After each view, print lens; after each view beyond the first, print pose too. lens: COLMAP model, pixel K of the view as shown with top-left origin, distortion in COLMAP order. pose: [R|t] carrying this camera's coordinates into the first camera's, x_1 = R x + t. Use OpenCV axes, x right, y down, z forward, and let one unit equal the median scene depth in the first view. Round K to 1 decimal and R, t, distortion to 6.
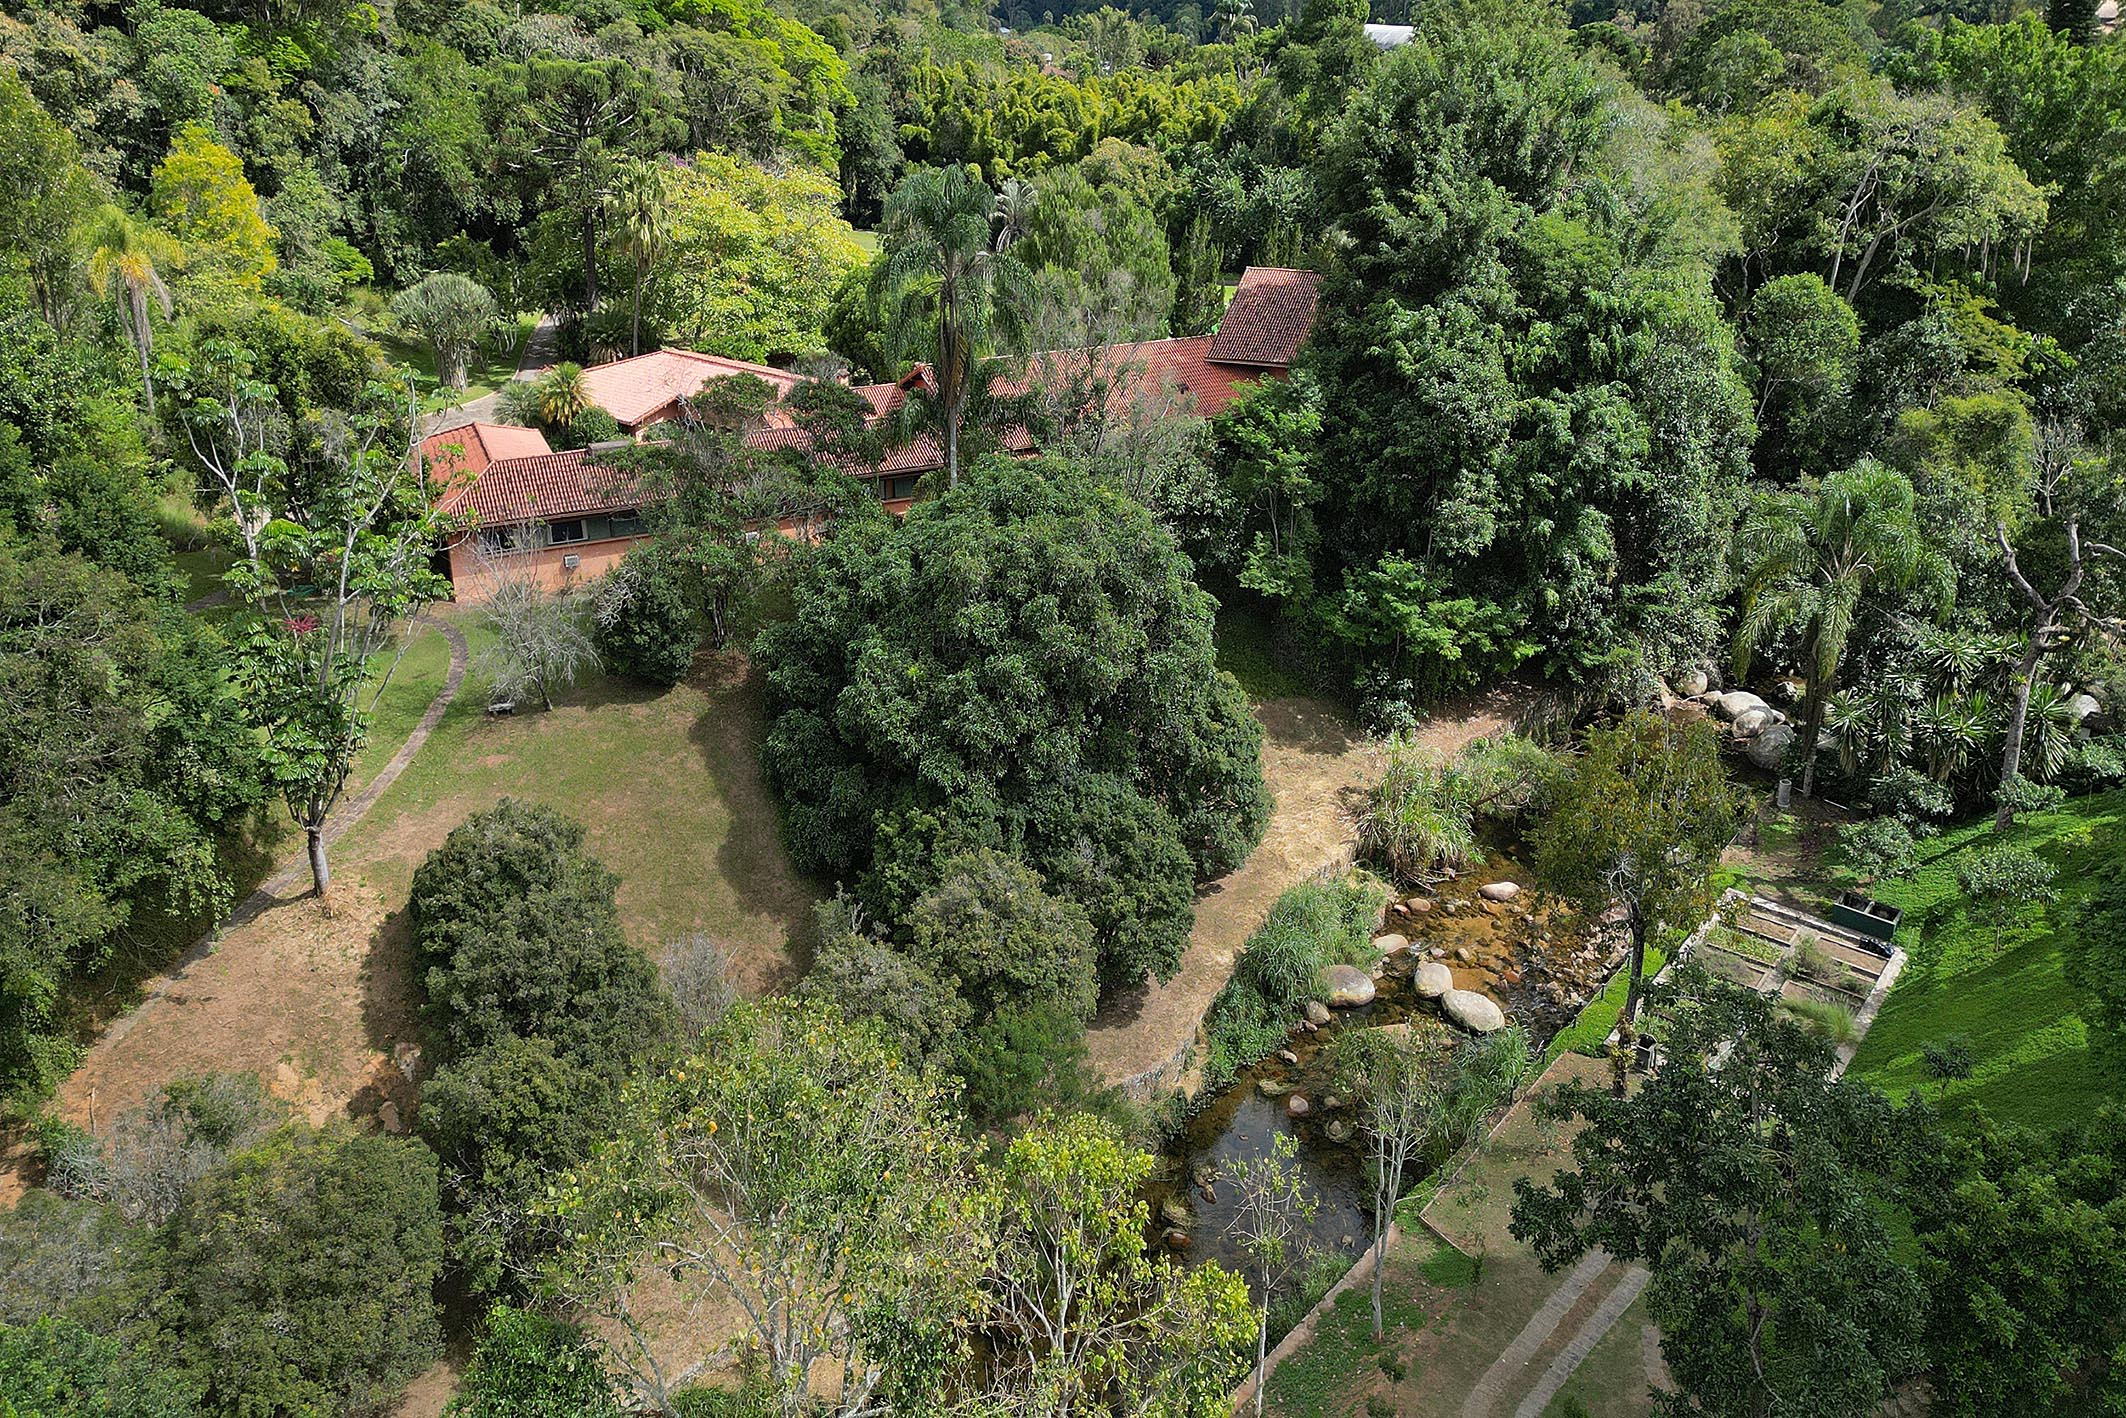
lens RADIAL K [[1554.2, 0, 1027.0], [0, 1554.2, 672.5], [0, 0, 1]] dist [0.062851, -0.002037]
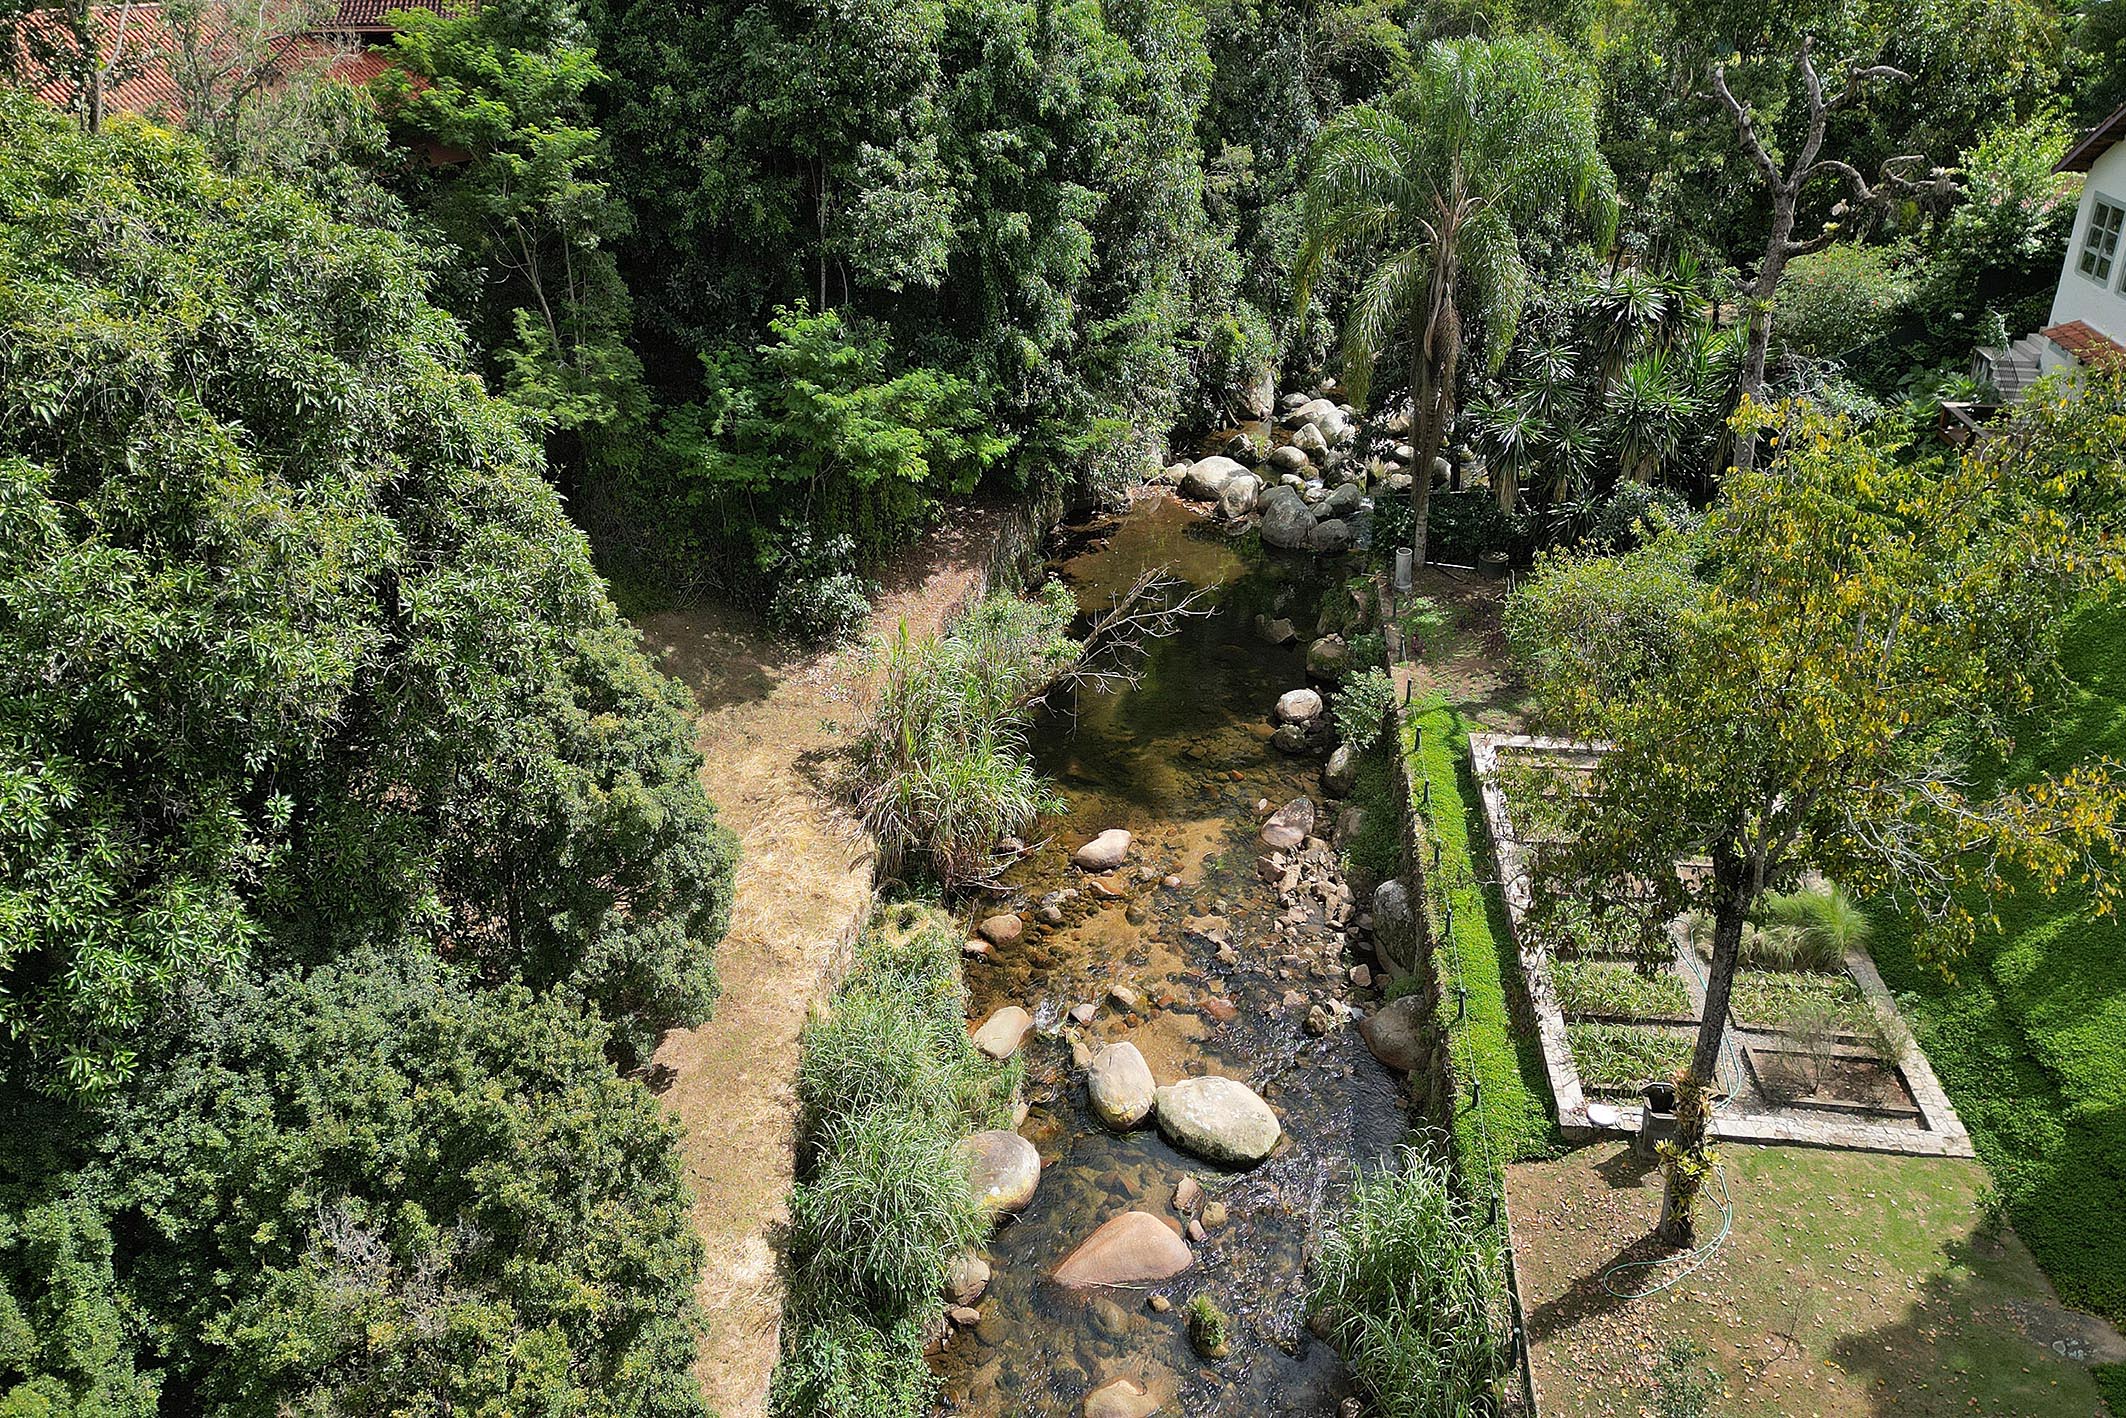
lens RADIAL K [[1513.7, 0, 1062.5], [0, 1513.7, 502.1], [0, 0, 1]] dist [0.021796, -0.001445]
pose [[0.813470, -0.212615, 0.541351, 0.015296], [0.235546, 0.971471, 0.027598, -0.003577], [-0.531775, 0.105063, 0.840344, 0.523667]]
